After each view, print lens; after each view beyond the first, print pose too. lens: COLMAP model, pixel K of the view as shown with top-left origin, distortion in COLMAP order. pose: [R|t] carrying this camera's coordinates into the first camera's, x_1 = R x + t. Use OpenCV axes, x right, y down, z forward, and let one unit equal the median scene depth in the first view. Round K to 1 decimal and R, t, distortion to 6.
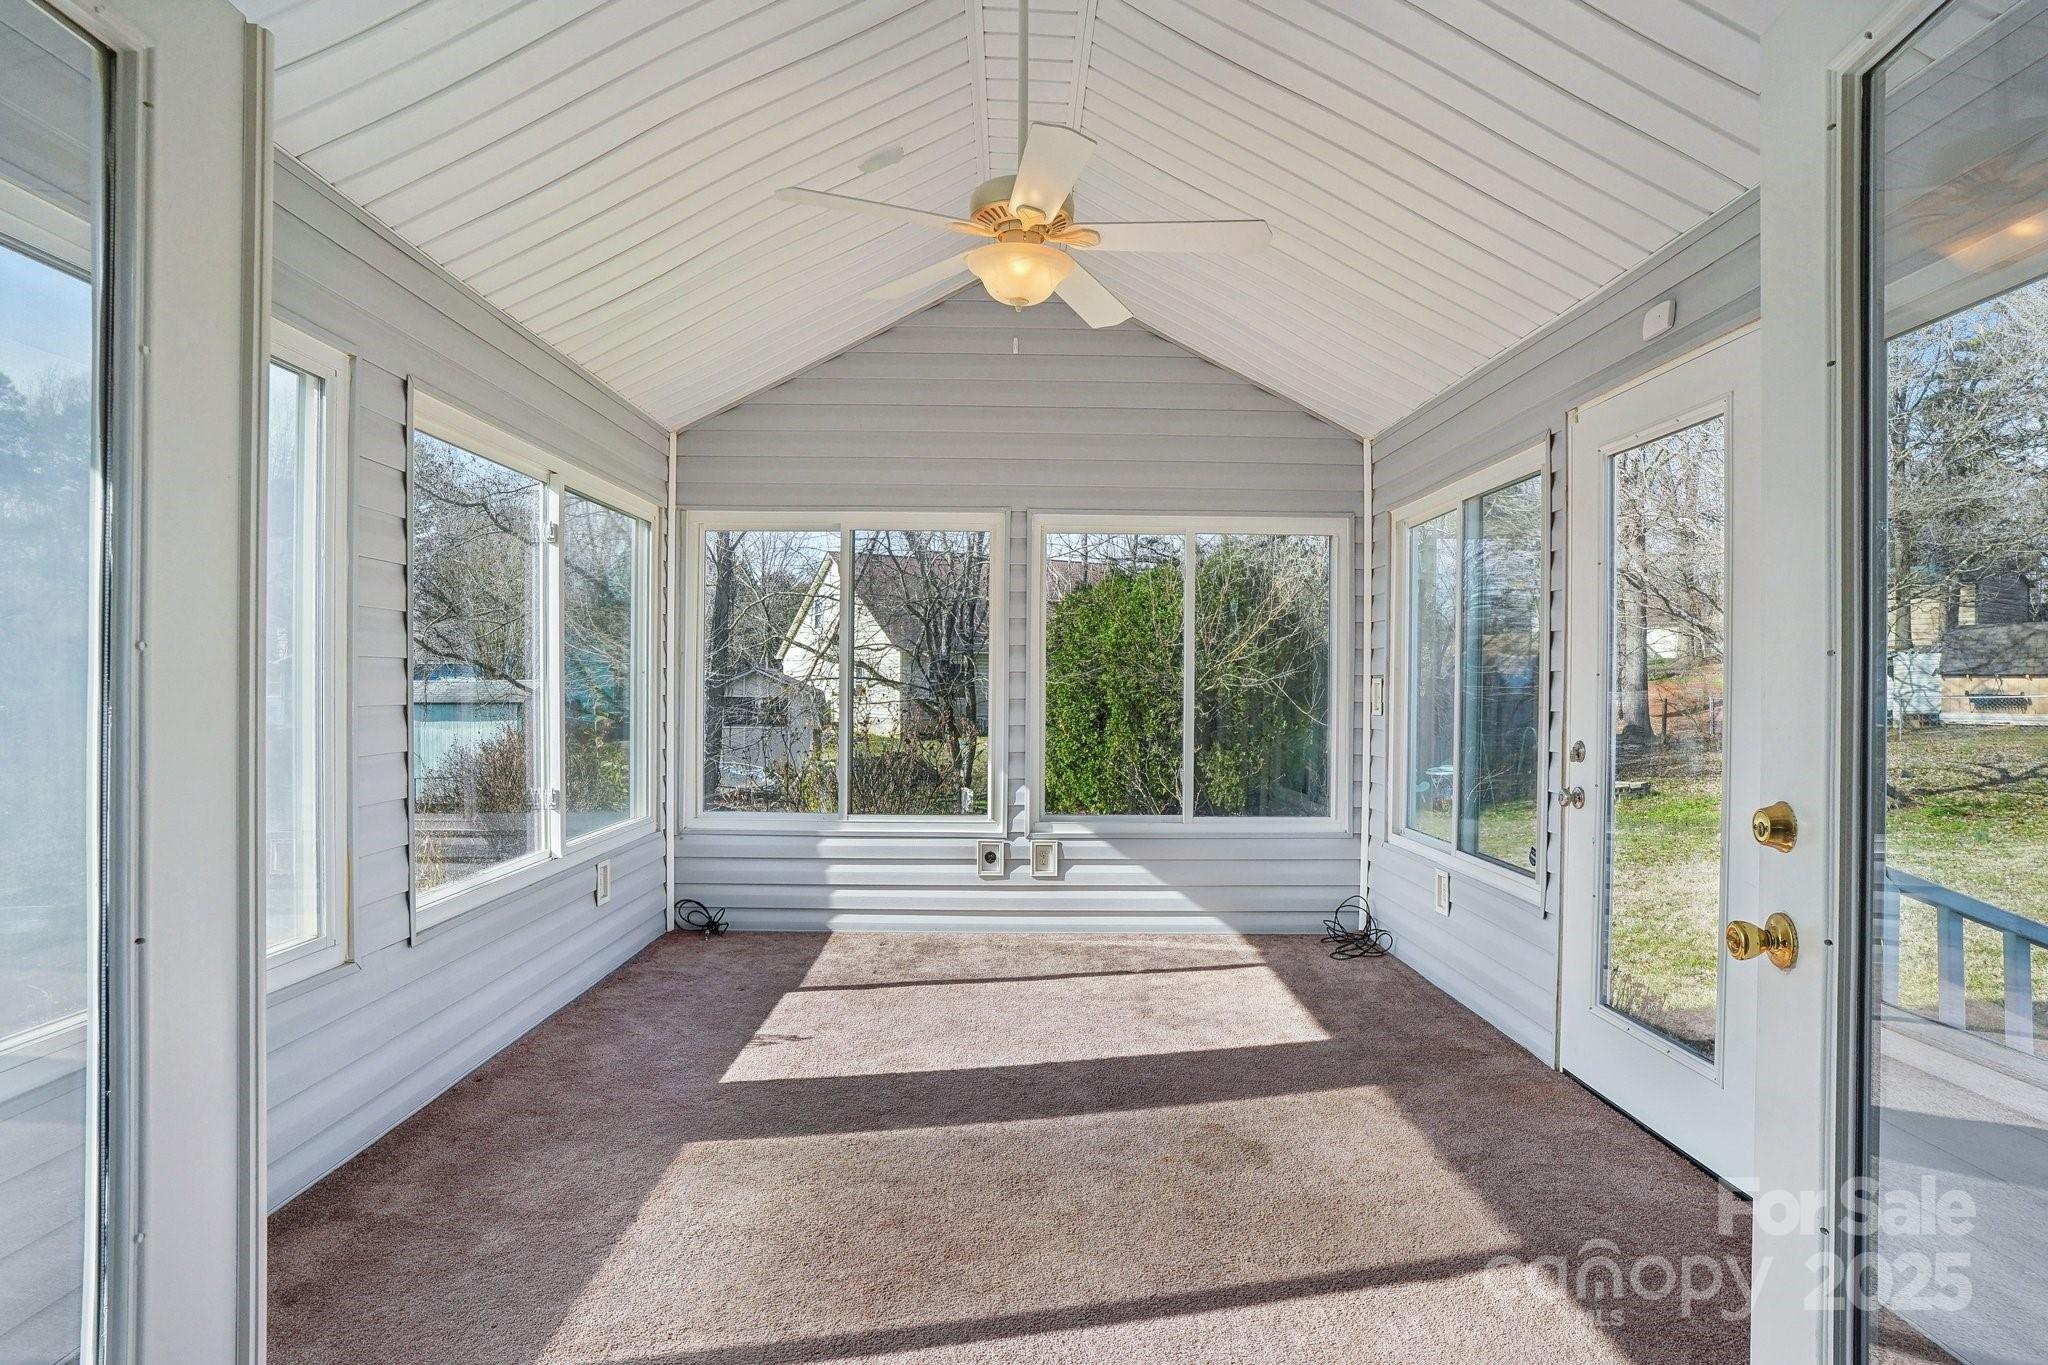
lens RADIAL K [[1103.9, 0, 1030.5], [0, 1103.9, 671.5], [0, 0, 1]] dist [-0.076136, 0.045325]
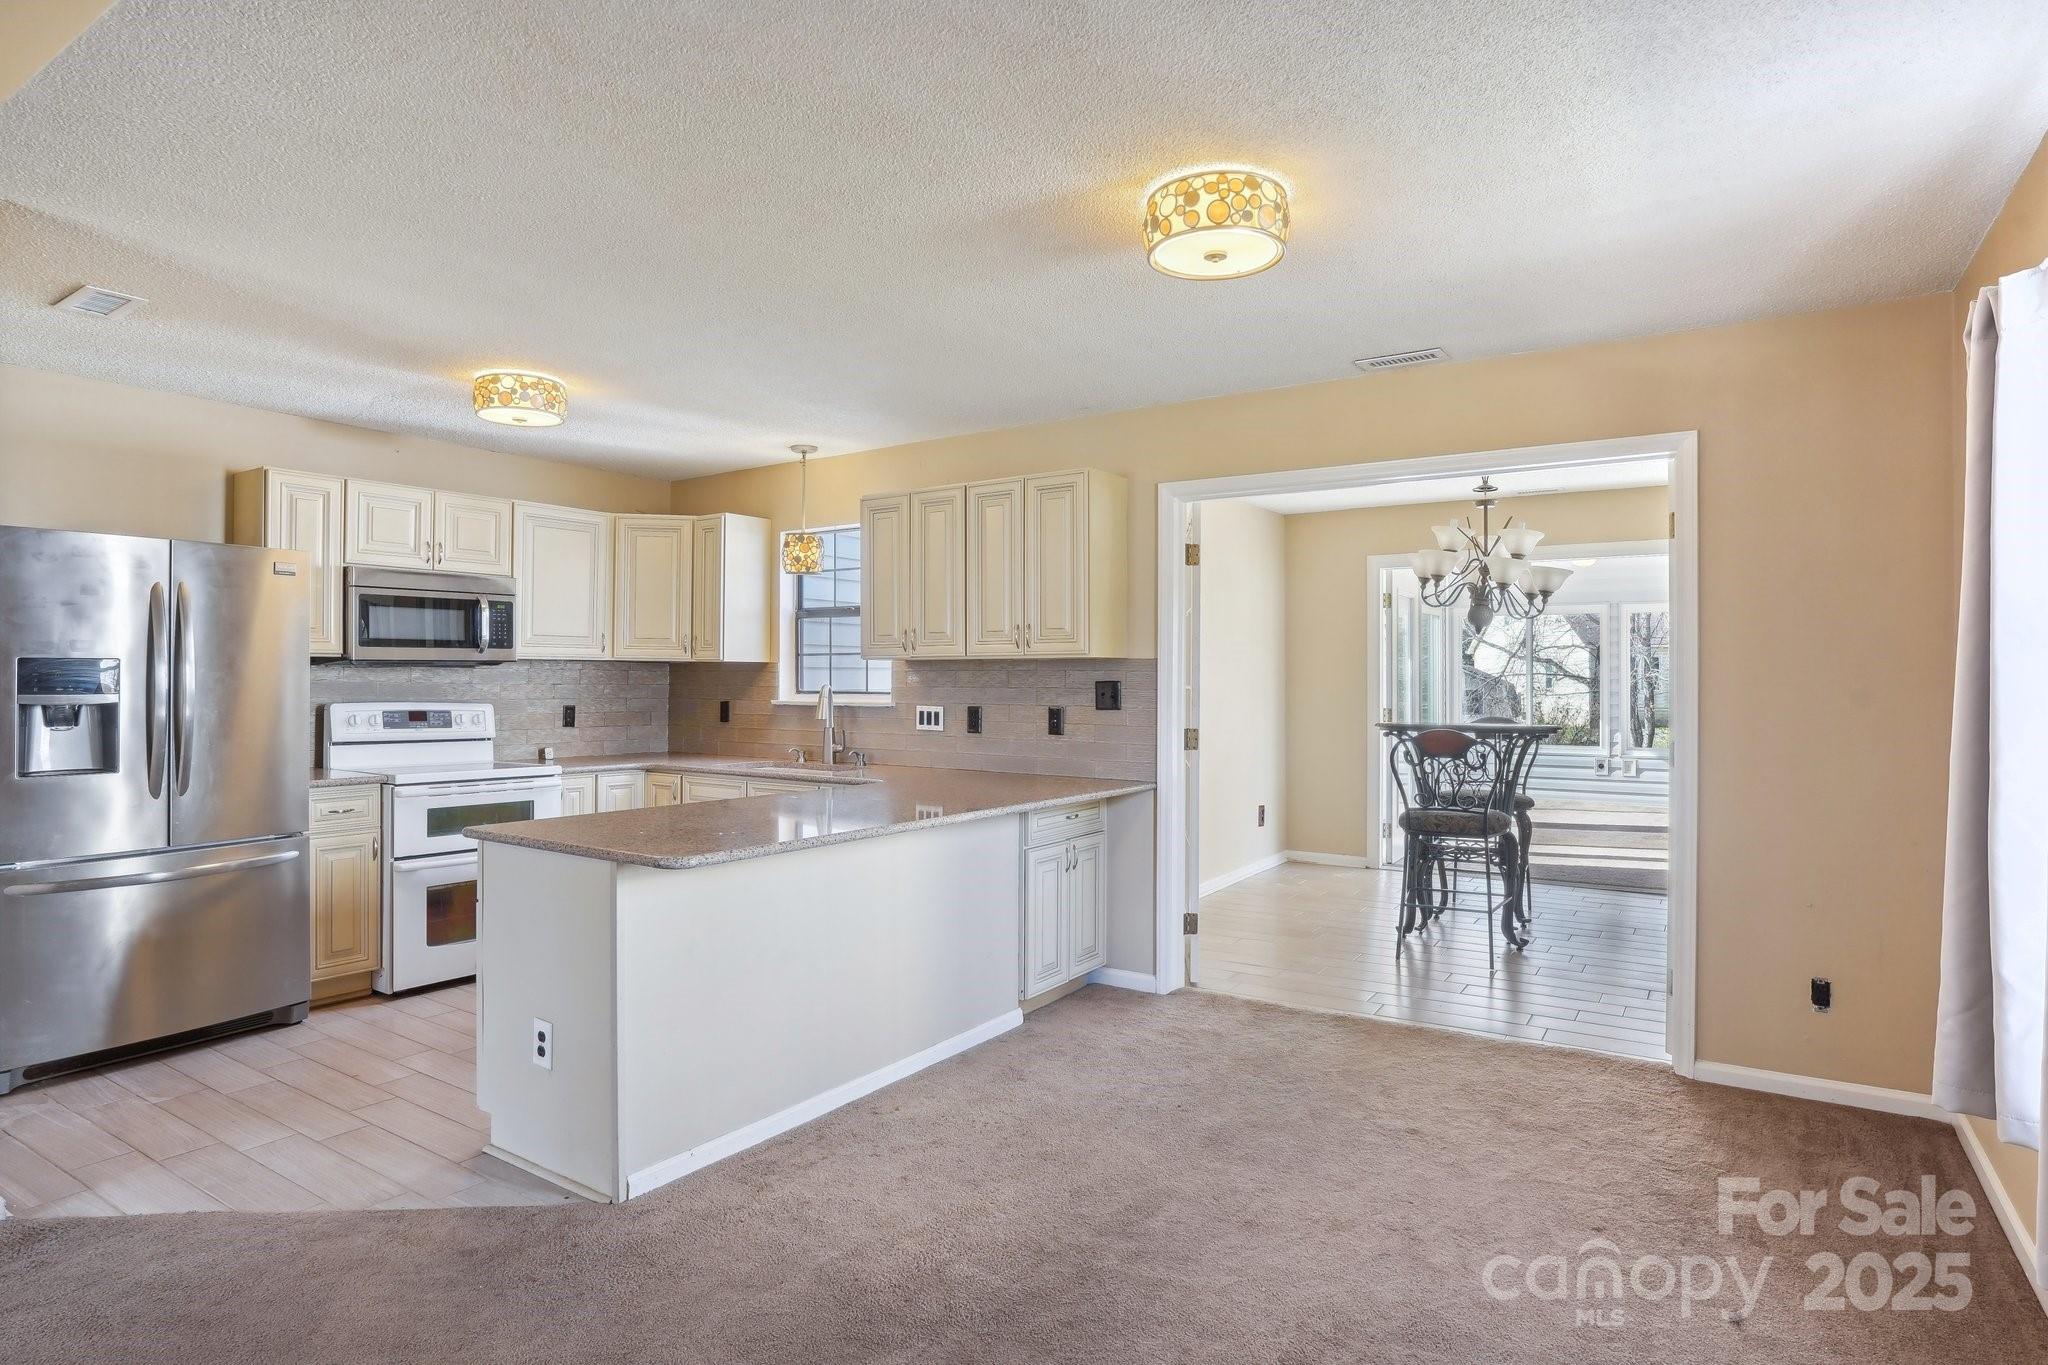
lens RADIAL K [[1103.9, 0, 1030.5], [0, 1103.9, 671.5], [0, 0, 1]] dist [-0.076136, 0.045325]
pose [[0.823812, -0.008953, -0.566792, 0.246028], [0.013067, 0.999910, 0.003197, -0.035931], [0.566712, -0.010040, 0.823855, -1.360896]]
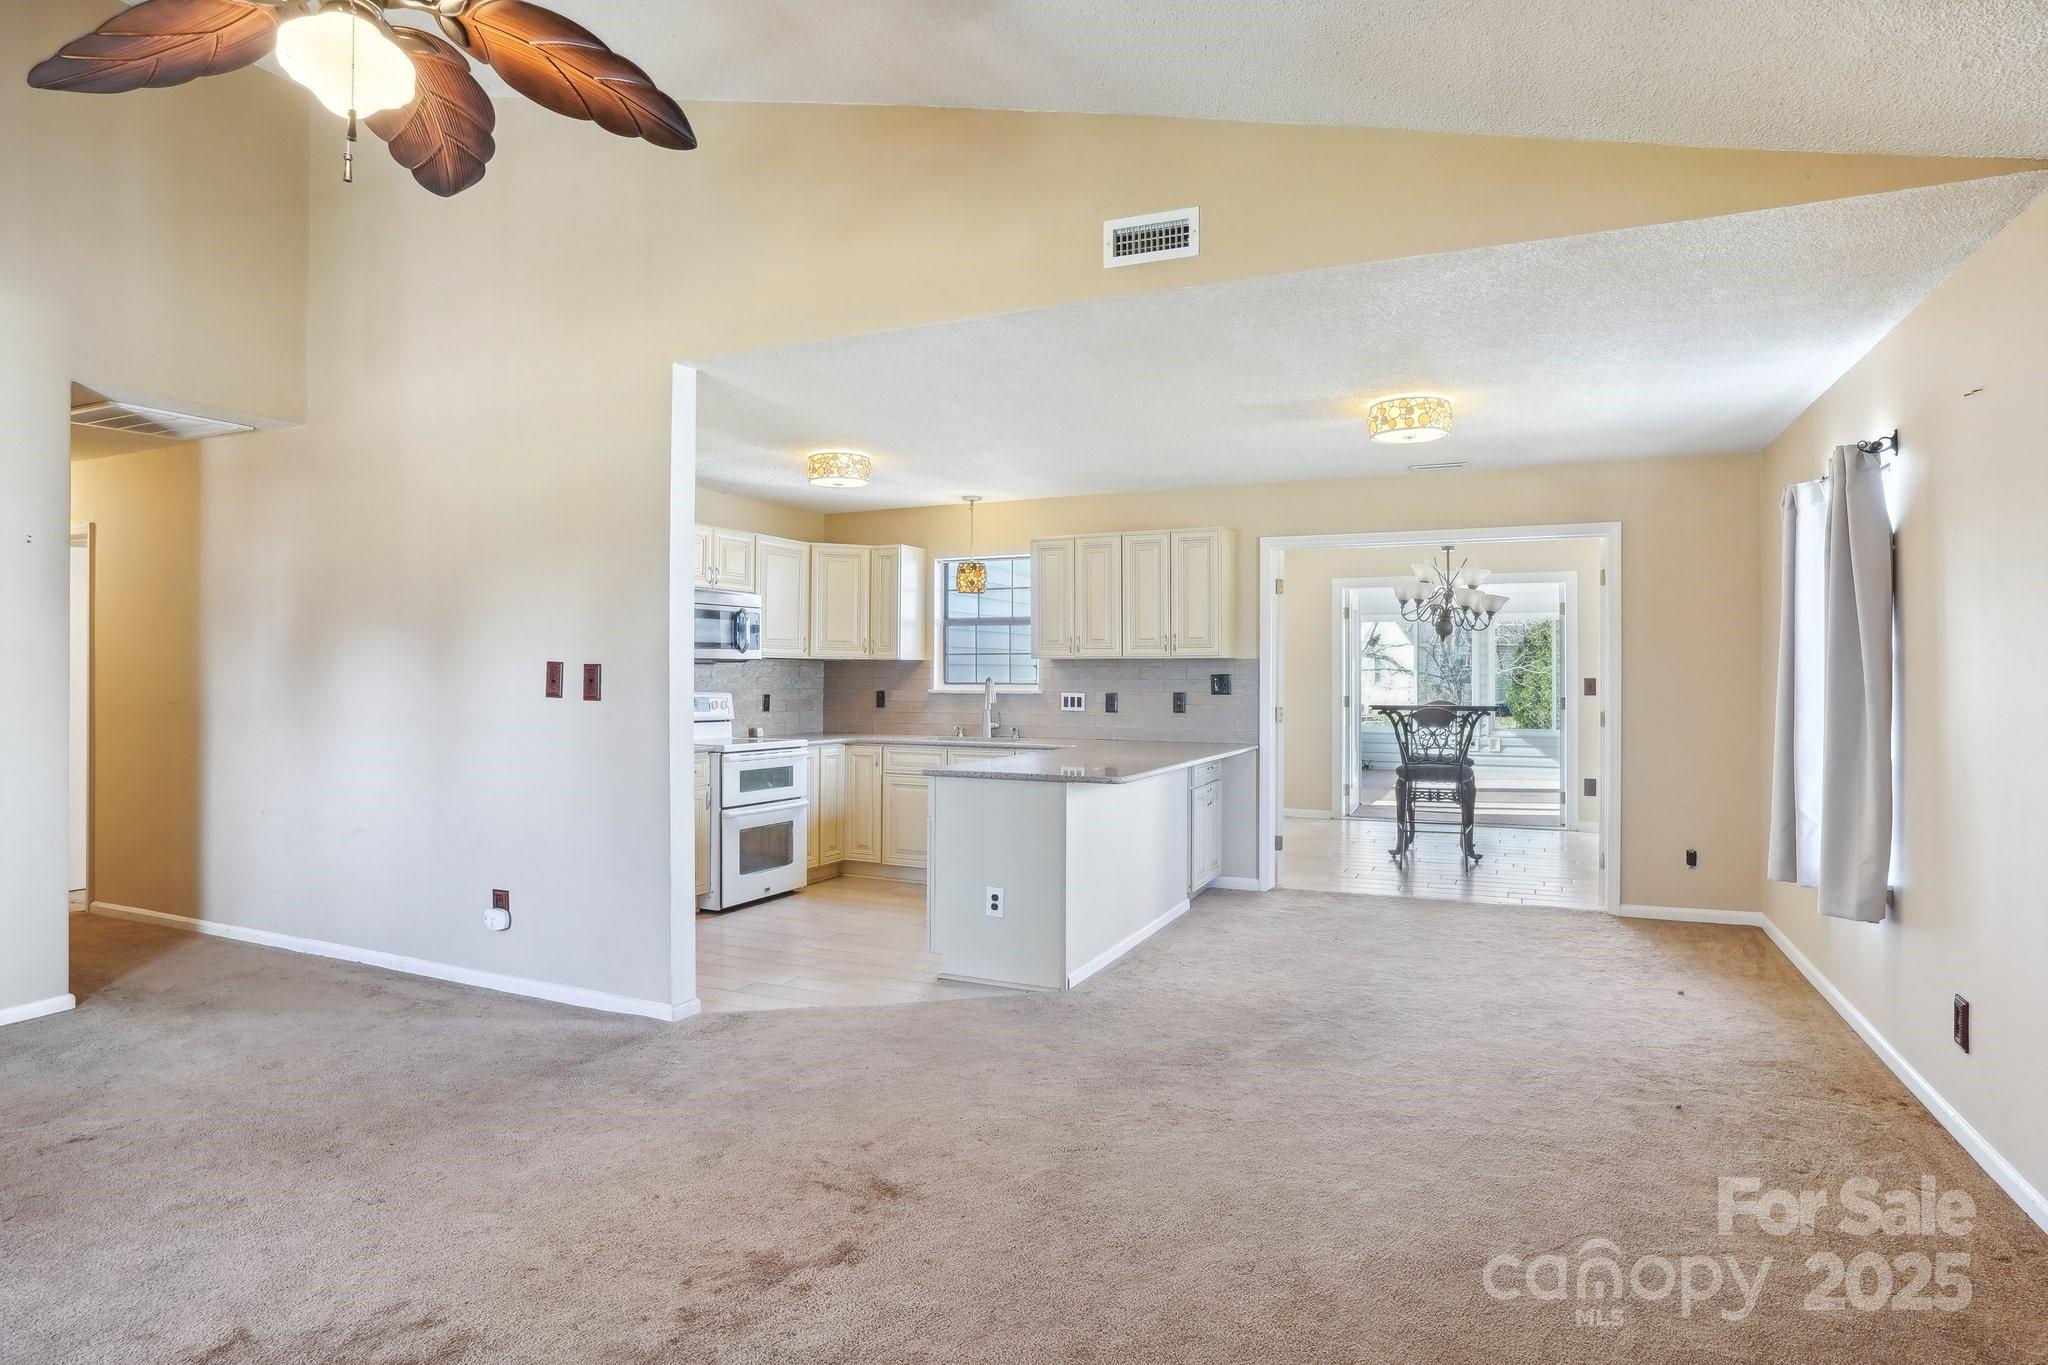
lens RADIAL K [[1103.1, 0, 1040.7], [0, 1103.1, 665.2], [0, 0, 1]] dist [-0.064984, 0.032547]
pose [[0.904844, -0.008787, -0.425653, 0.143438], [0.011493, 0.999927, 0.003789, -0.042457], [0.425588, -0.008321, 0.904879, -1.830418]]
